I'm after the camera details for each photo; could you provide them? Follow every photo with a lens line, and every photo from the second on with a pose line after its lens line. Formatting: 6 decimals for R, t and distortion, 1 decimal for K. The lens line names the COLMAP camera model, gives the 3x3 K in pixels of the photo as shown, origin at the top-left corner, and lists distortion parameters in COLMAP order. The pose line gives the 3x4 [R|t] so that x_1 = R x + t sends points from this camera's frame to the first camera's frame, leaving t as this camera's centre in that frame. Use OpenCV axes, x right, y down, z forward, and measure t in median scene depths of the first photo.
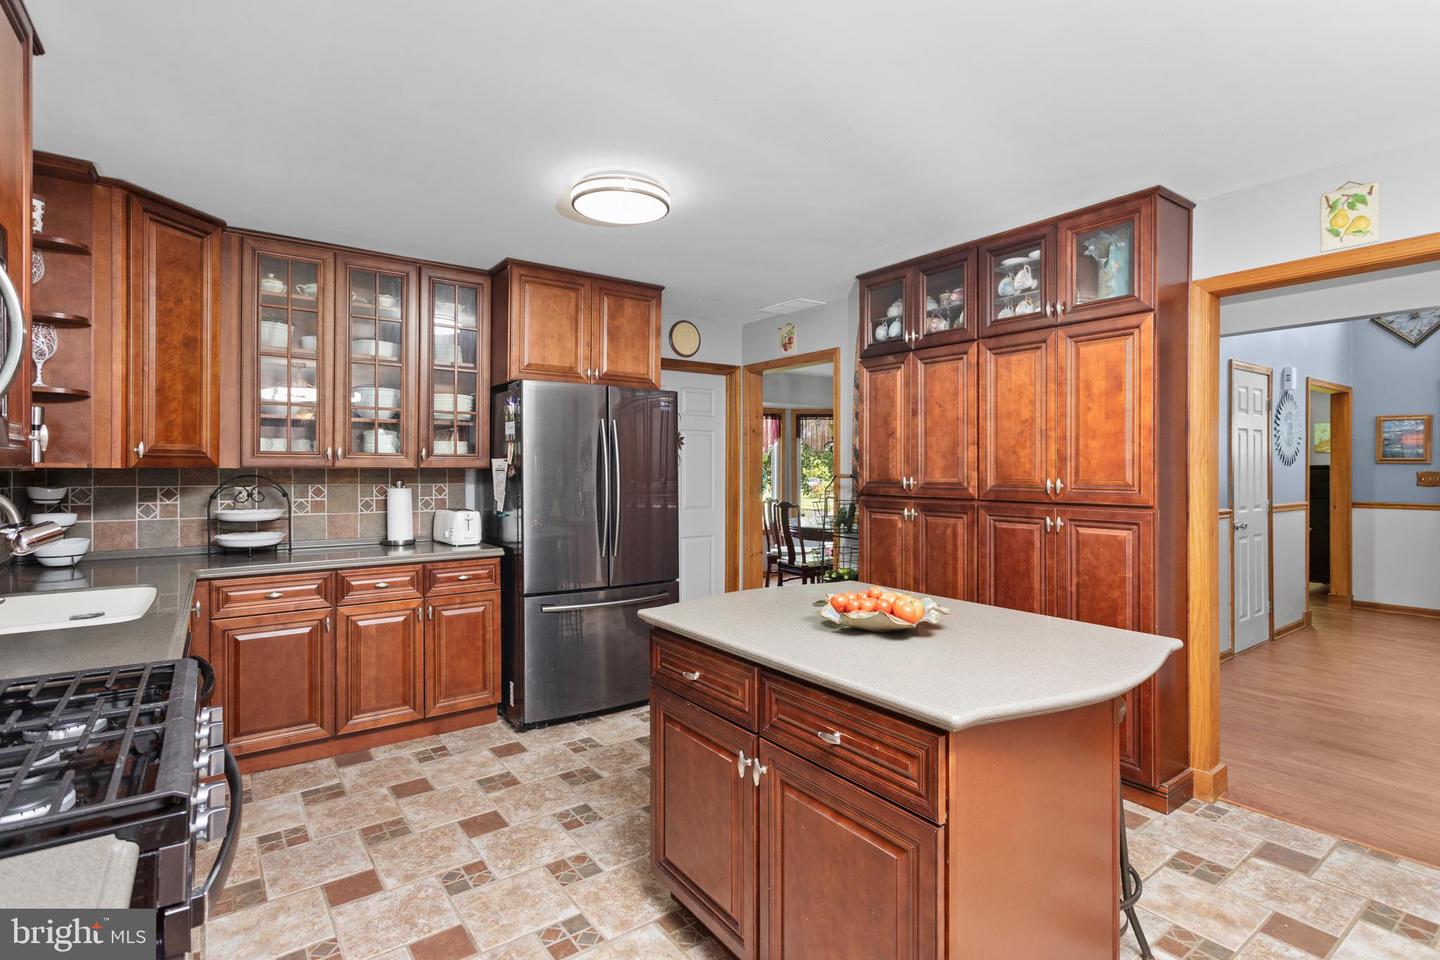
lens RADIAL K [[704.9, 0, 717.0], [0, 704.9, 473.8], [0, 0, 1]] dist [0.000462, -0.000103]
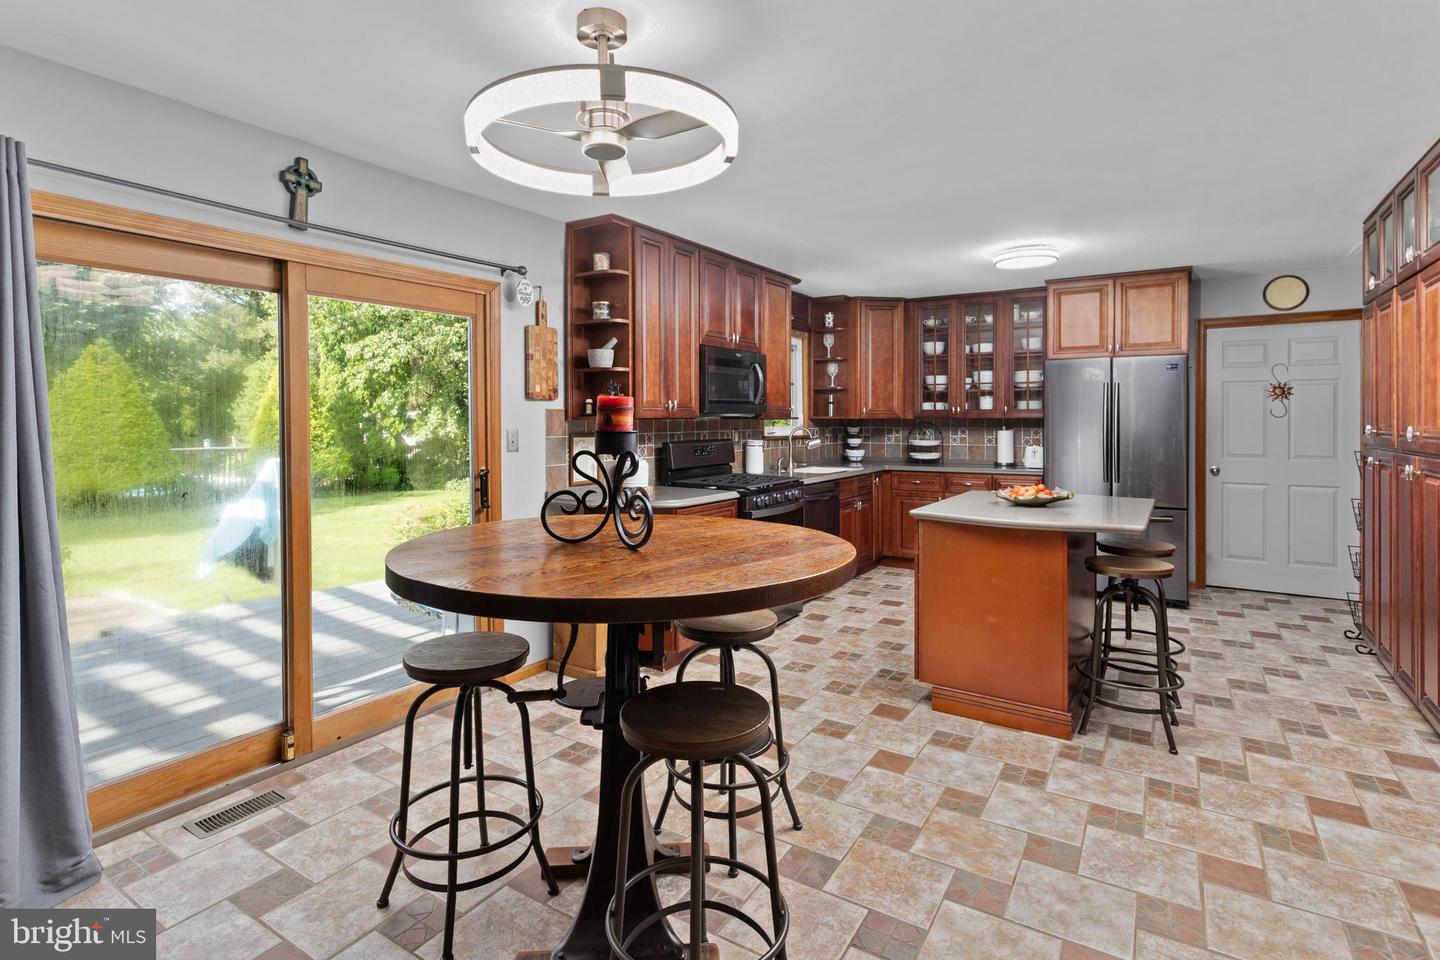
lens RADIAL K [[704.9, 0, 718.0], [0, 704.9, 423.4], [0, 0, 1]] dist [0.000462, -0.000103]
pose [[0.372869, 0.002990, -0.927879, 0.975535], [-0.002051, 0.999995, 0.002398, 0.001825], [0.927882, 0.001009, 0.372873, -0.258161]]
